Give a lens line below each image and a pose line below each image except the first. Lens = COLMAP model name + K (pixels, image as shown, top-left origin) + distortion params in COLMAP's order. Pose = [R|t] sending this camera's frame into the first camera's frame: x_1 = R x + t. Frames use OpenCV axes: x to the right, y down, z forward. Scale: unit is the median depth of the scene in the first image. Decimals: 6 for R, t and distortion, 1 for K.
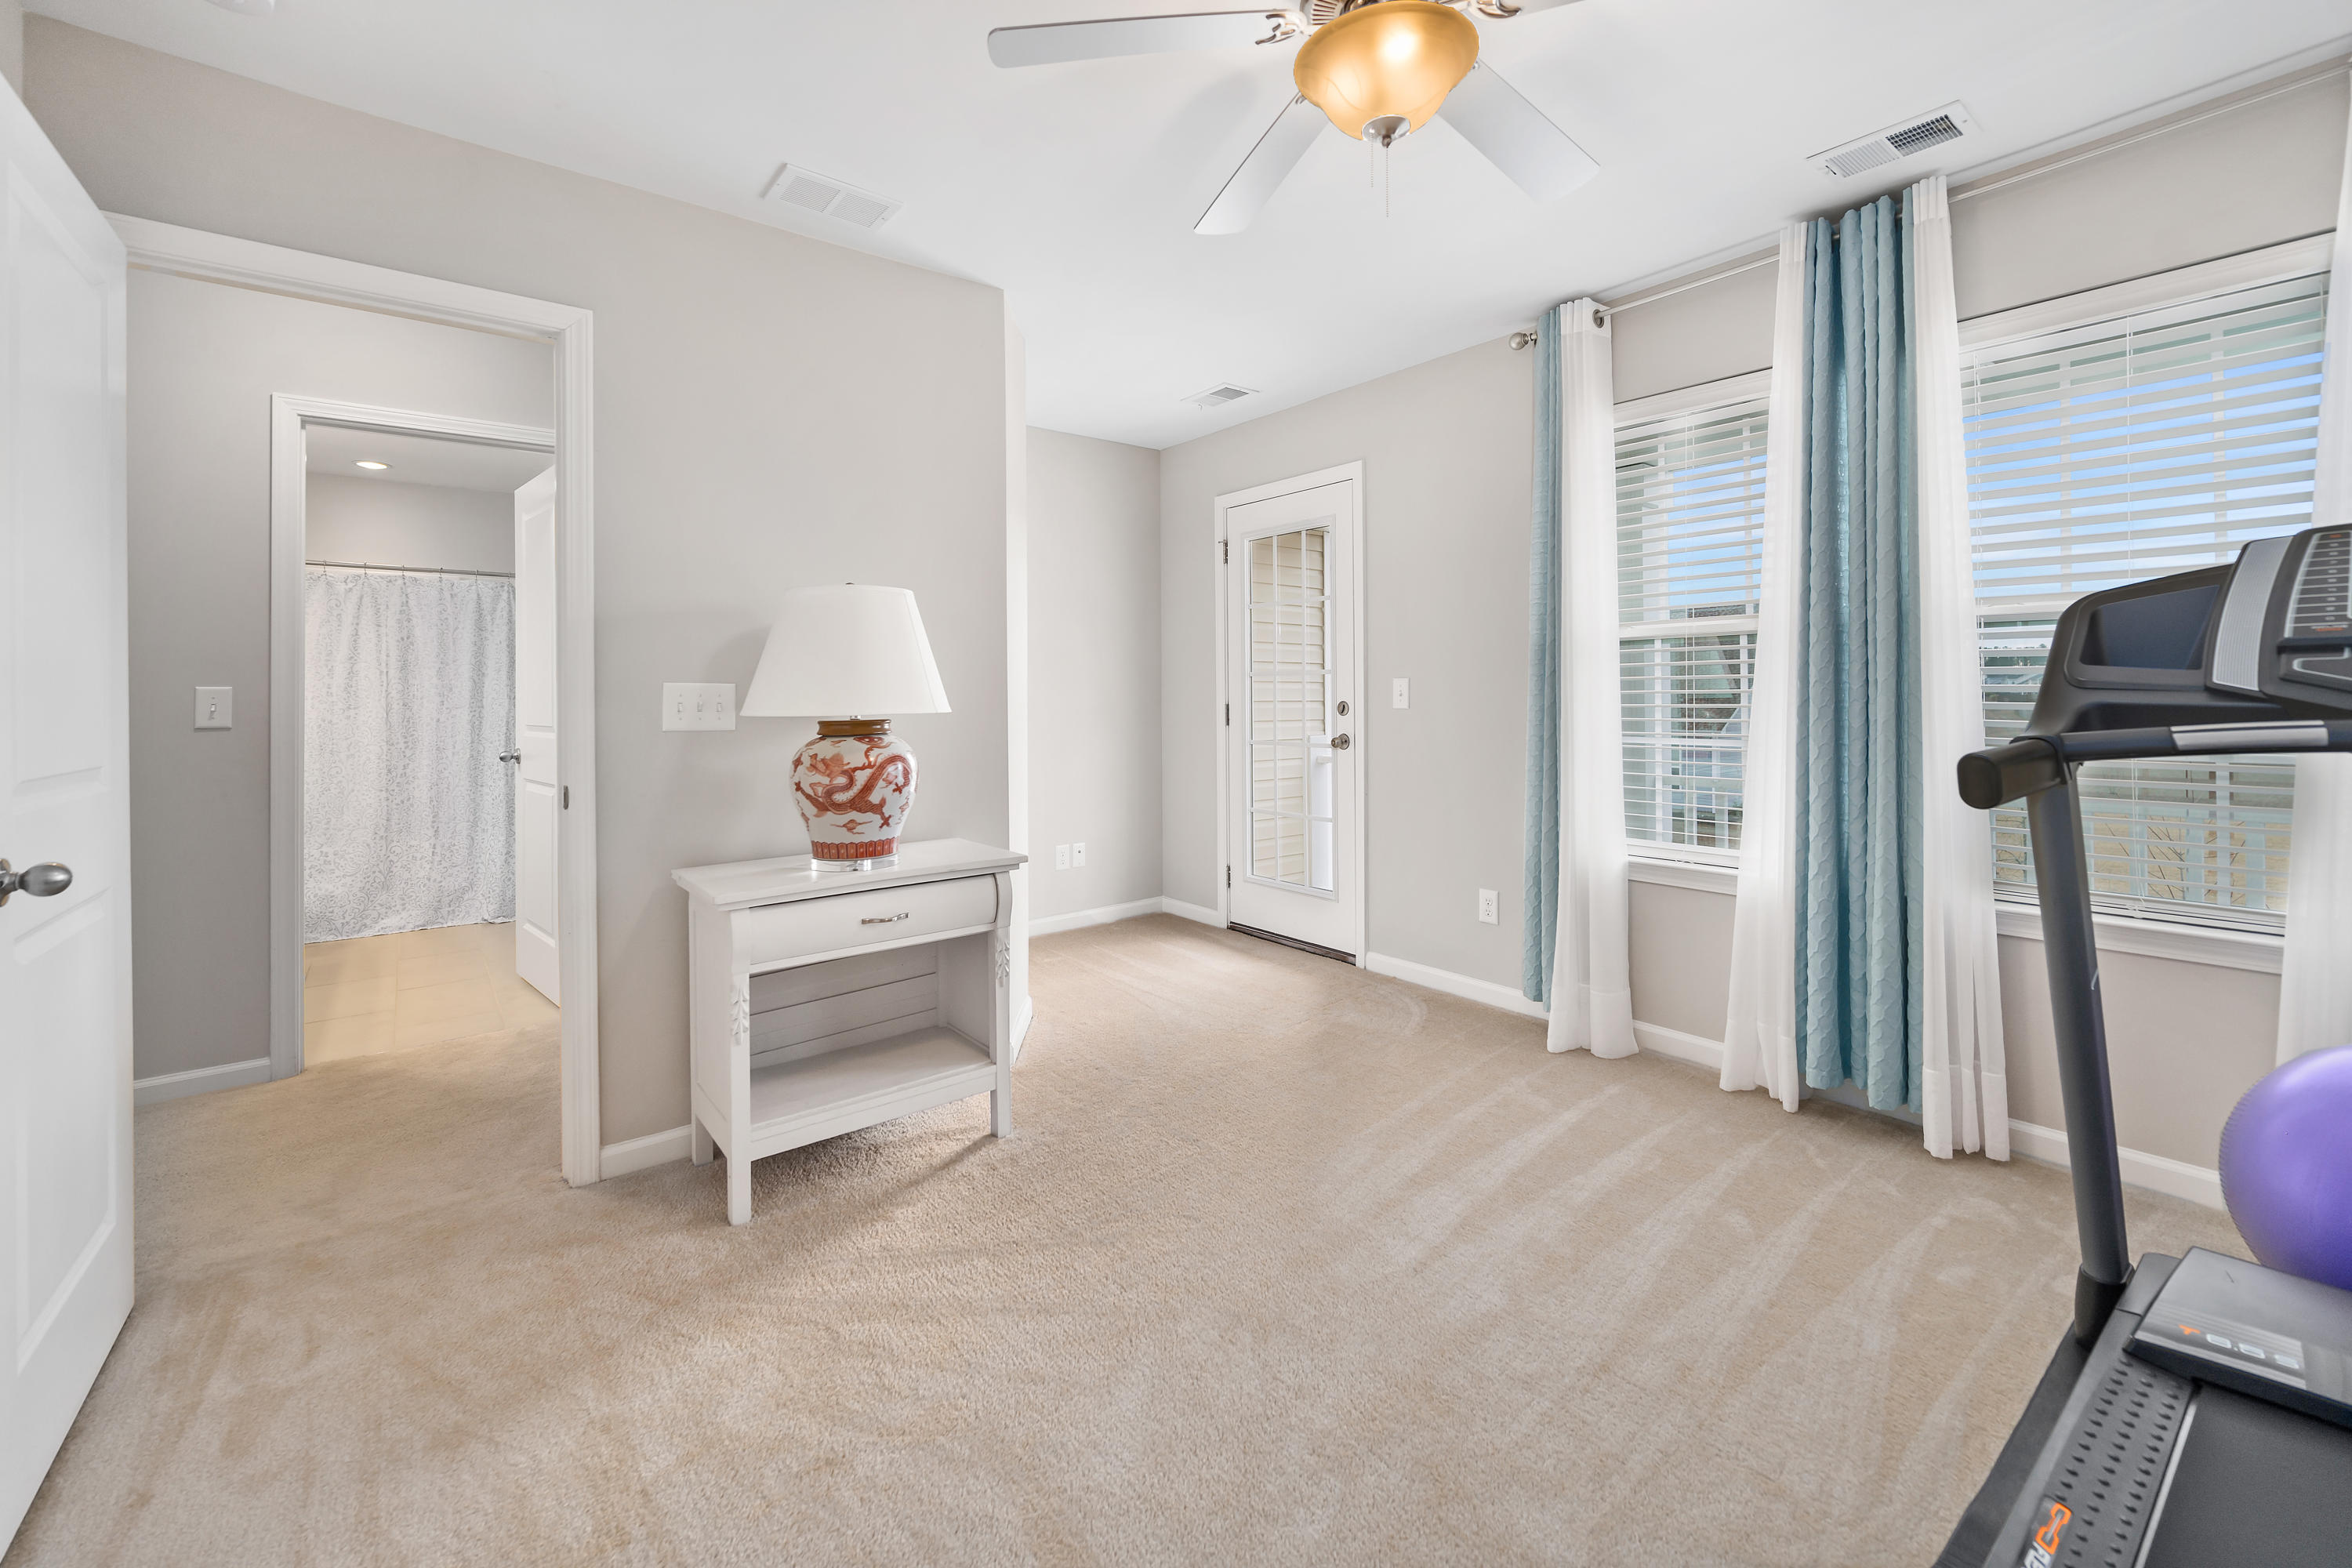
lens RADIAL K [[951.0, 0, 1167.5], [0, 951.0, 690.2], [0, 0, 1]] dist [-0.000728, -0.000413]
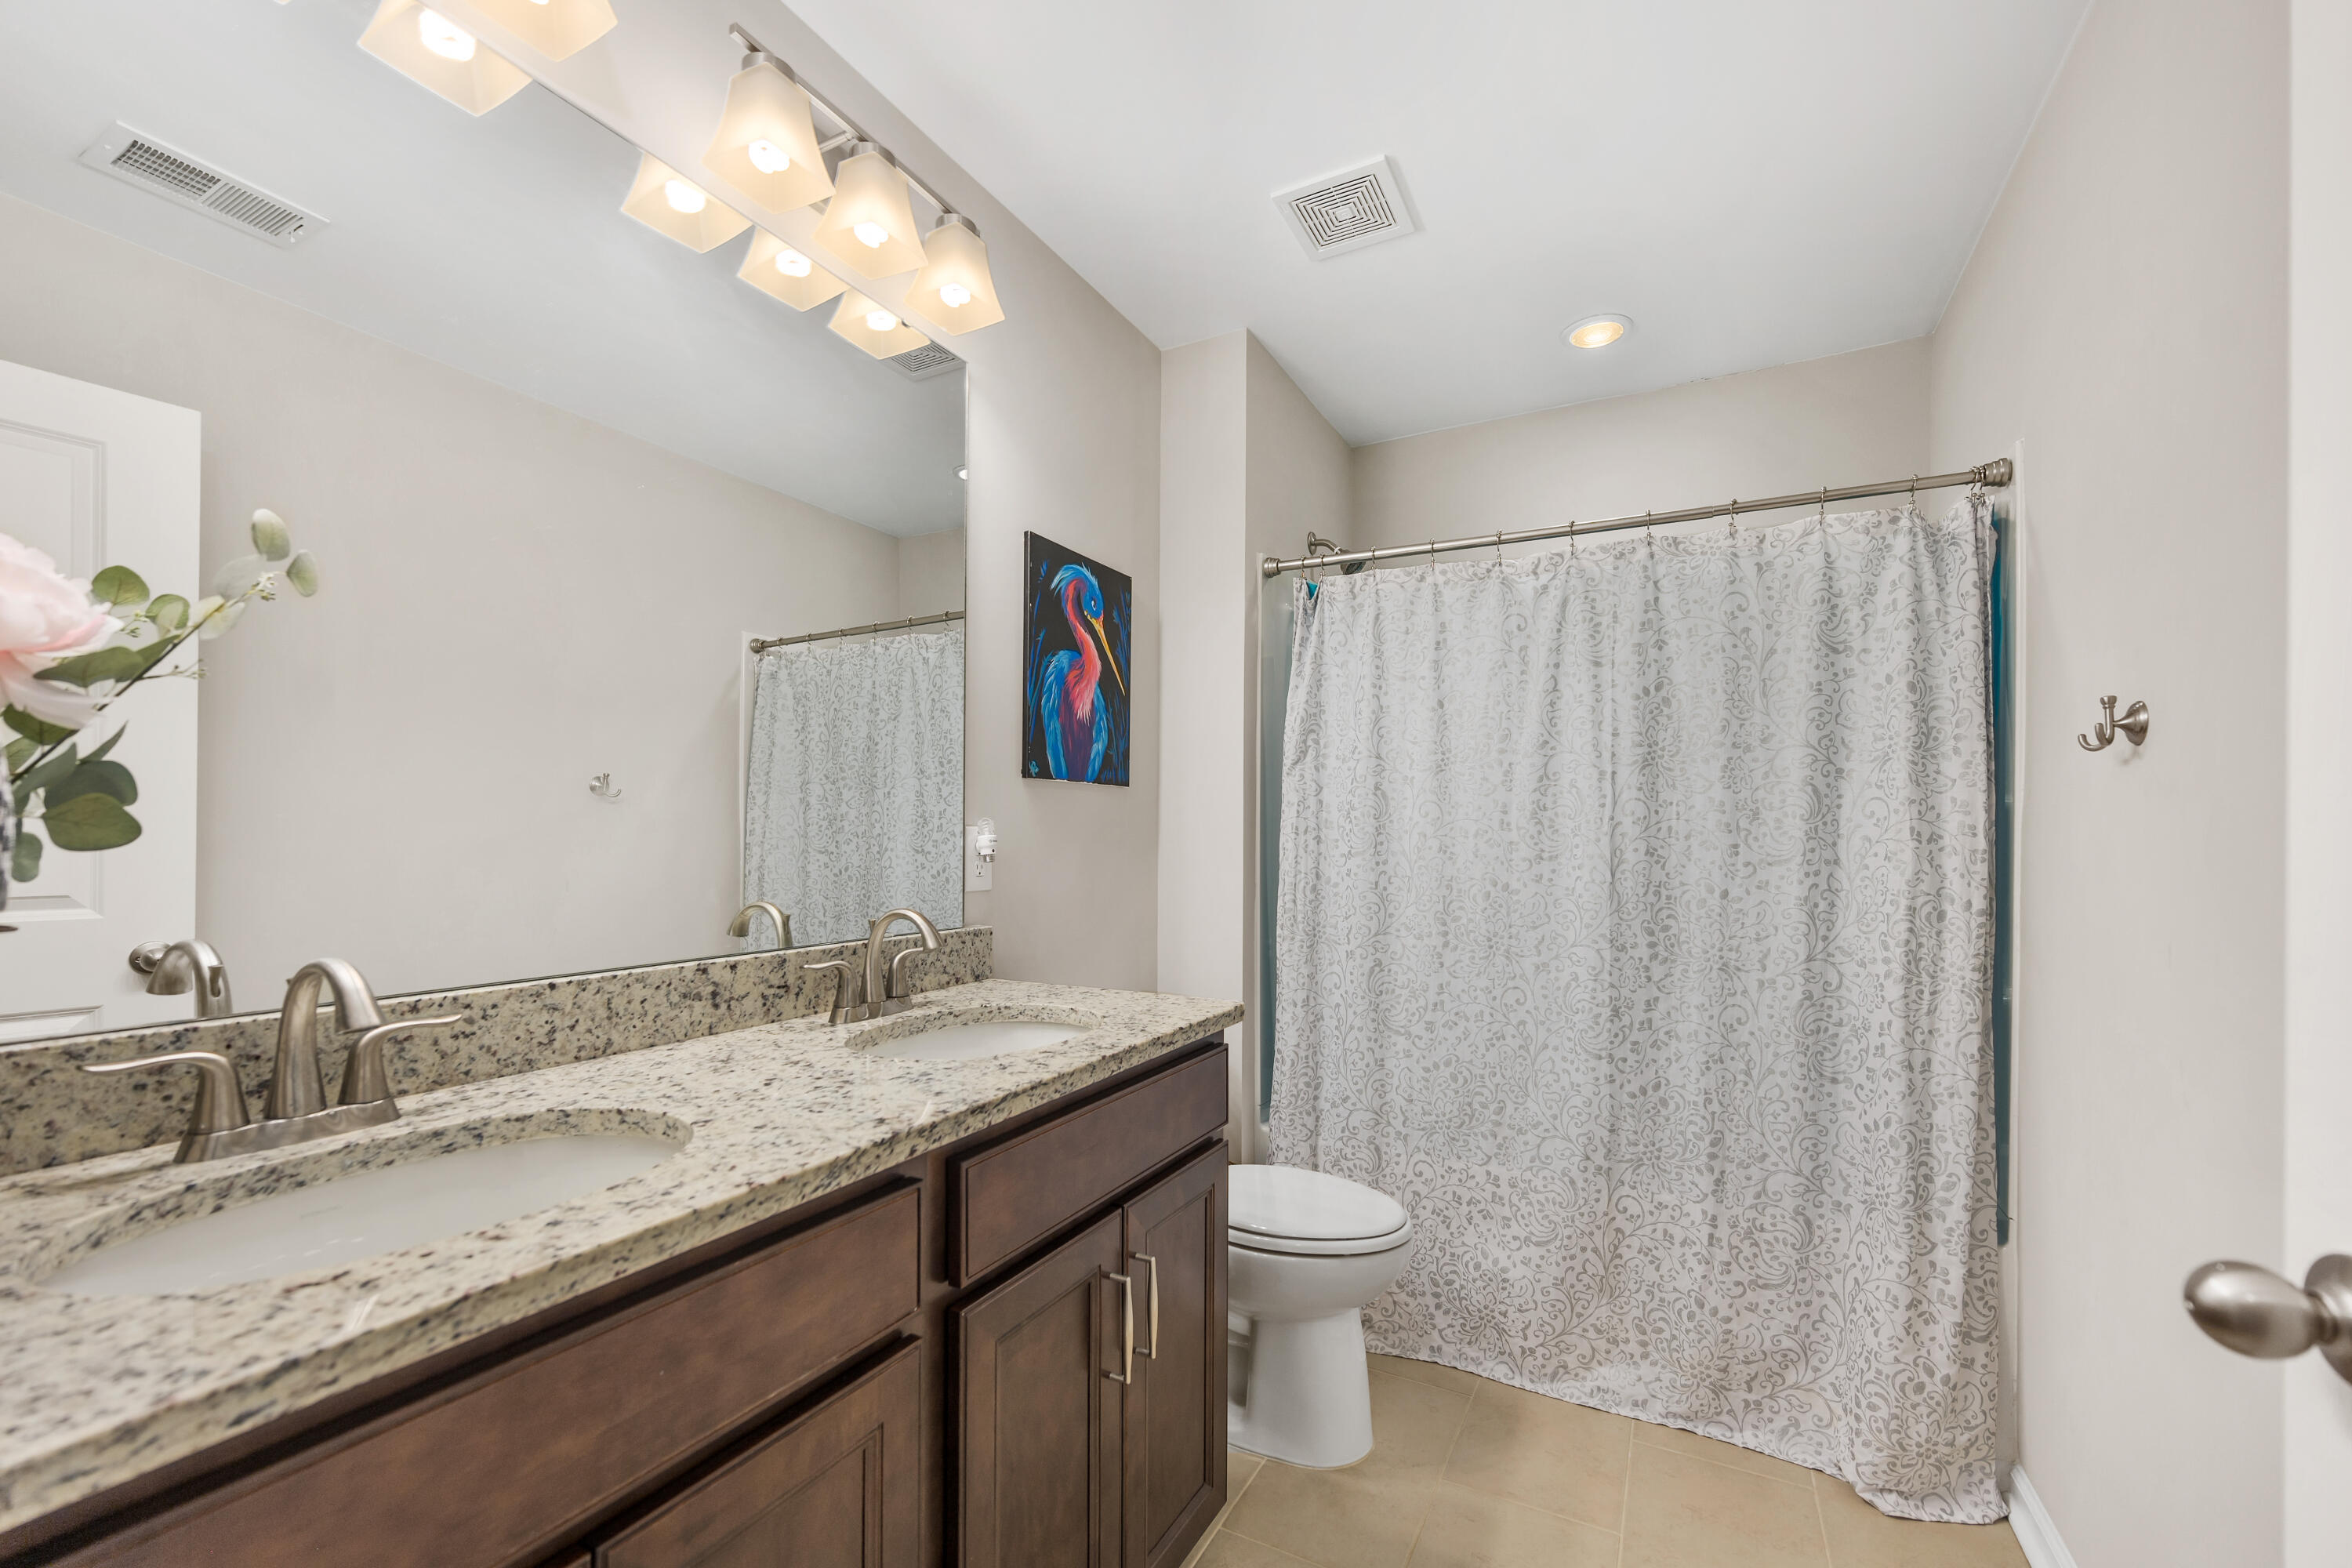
lens RADIAL K [[951.0, 0, 1179.0], [0, 951.0, 834.1], [0, 0, 1]] dist [-0.000728, -0.000413]
pose [[0.397168, 0.001836, -0.917744, -0.505290], [-0.007034, 0.999975, -0.001044, 0.009246], [0.917719, 0.006870, 0.397171, 0.648247]]
